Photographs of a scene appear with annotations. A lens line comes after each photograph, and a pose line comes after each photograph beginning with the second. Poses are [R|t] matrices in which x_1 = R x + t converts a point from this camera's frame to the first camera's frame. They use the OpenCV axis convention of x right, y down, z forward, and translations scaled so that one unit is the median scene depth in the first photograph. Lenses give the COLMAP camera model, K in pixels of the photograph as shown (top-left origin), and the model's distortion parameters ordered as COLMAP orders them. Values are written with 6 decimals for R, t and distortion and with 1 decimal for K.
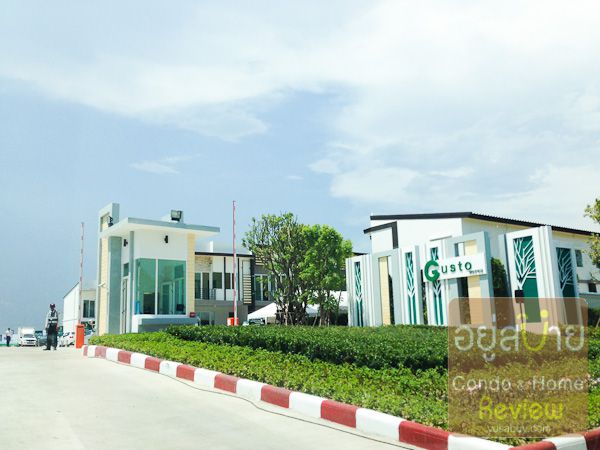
lens RADIAL K [[552.3, 0, 300.0], [0, 552.3, 225.0], [0, 0, 1]] dist [0.087441, 0.002325]
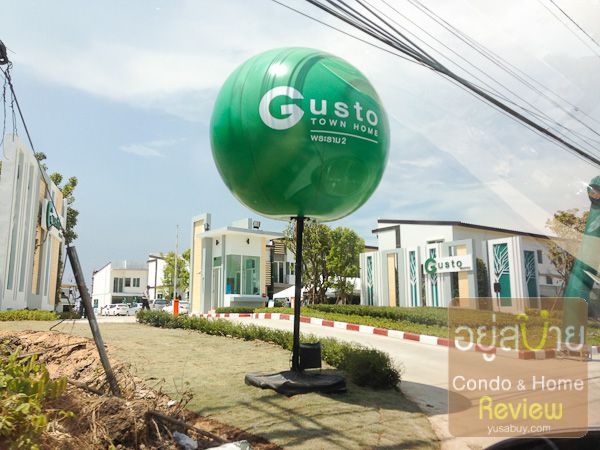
lens RADIAL K [[485.7, 0, 300.0], [0, 485.7, 225.0], [0, 0, 1]] dist [0.078770, 0.000431]
pose [[0.999662, 0.024684, 0.008134, -0.085864], [-0.024839, 0.999503, 0.019428, -0.030390], [-0.007650, -0.019623, 0.999778, -0.164912]]
